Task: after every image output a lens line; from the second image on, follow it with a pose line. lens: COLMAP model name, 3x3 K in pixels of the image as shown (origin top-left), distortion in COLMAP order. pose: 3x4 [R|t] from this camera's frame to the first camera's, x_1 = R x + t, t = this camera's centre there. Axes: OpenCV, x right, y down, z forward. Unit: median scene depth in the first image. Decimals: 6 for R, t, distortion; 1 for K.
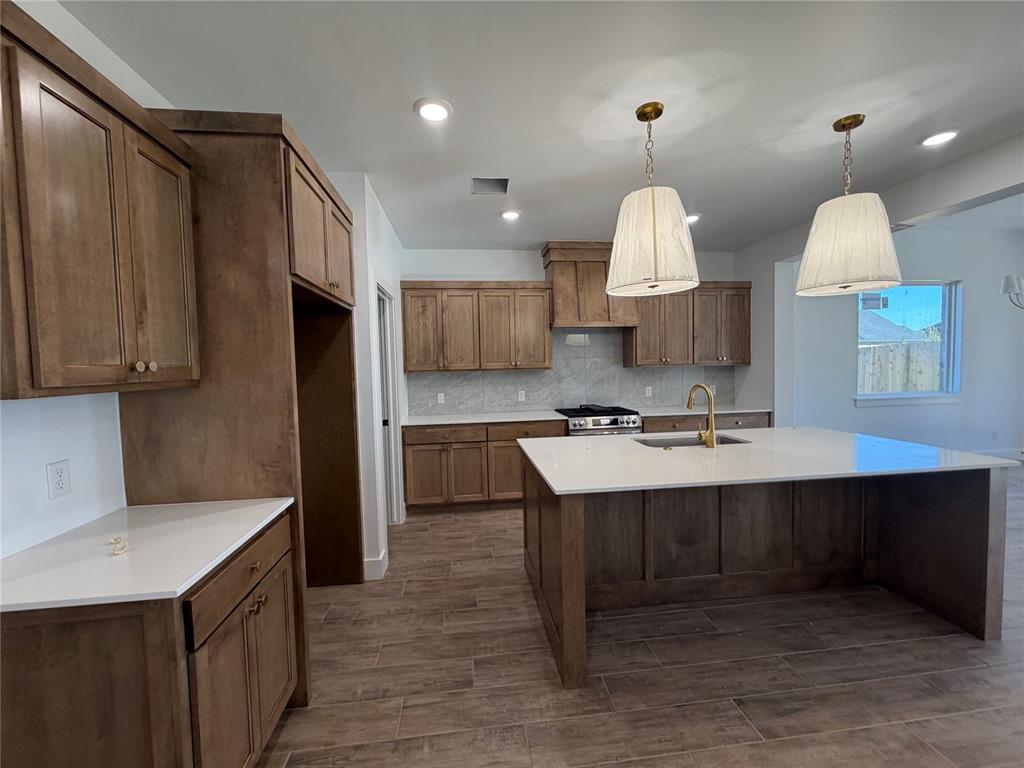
lens RADIAL K [[406.4, 0, 510.5], [0, 406.4, 387.0], [0, 0, 1]] dist [0.001458, 0.000524]
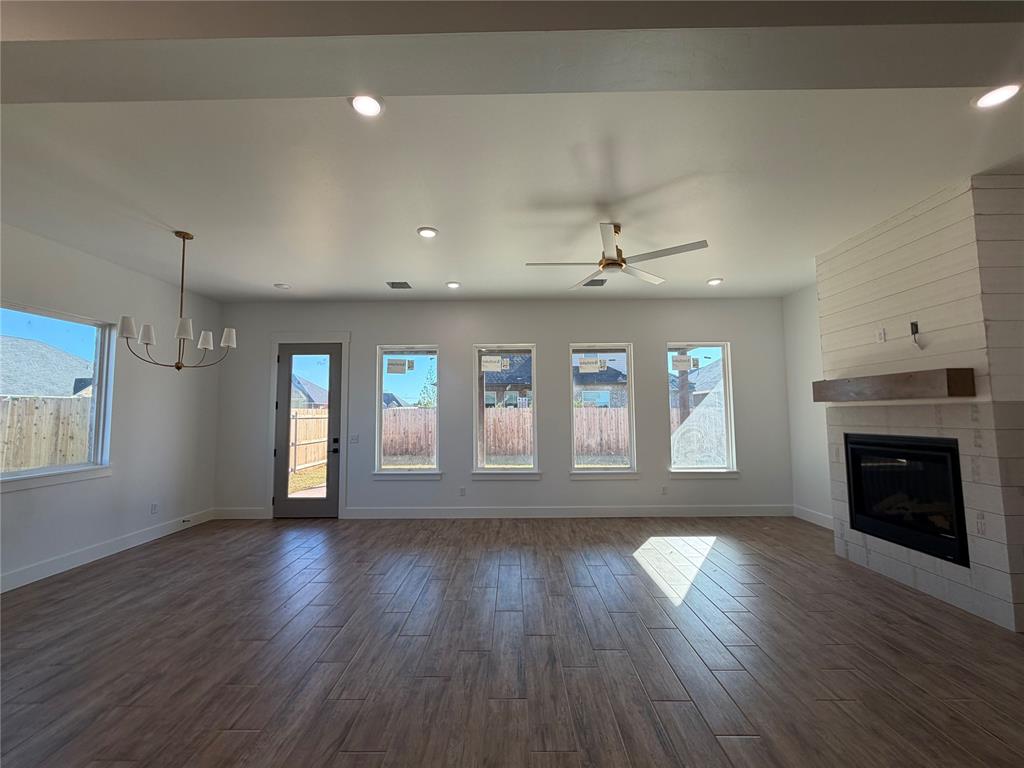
lens RADIAL K [[406.4, 0, 511.6], [0, 406.4, 382.7], [0, 0, 1]] dist [0.001458, 0.000524]
pose [[0.124983, 0.094776, 0.987622, 0.349572], [0.058700, 0.992977, -0.102718, -0.011950], [-0.990421, 0.070812, 0.118542, 0.108550]]
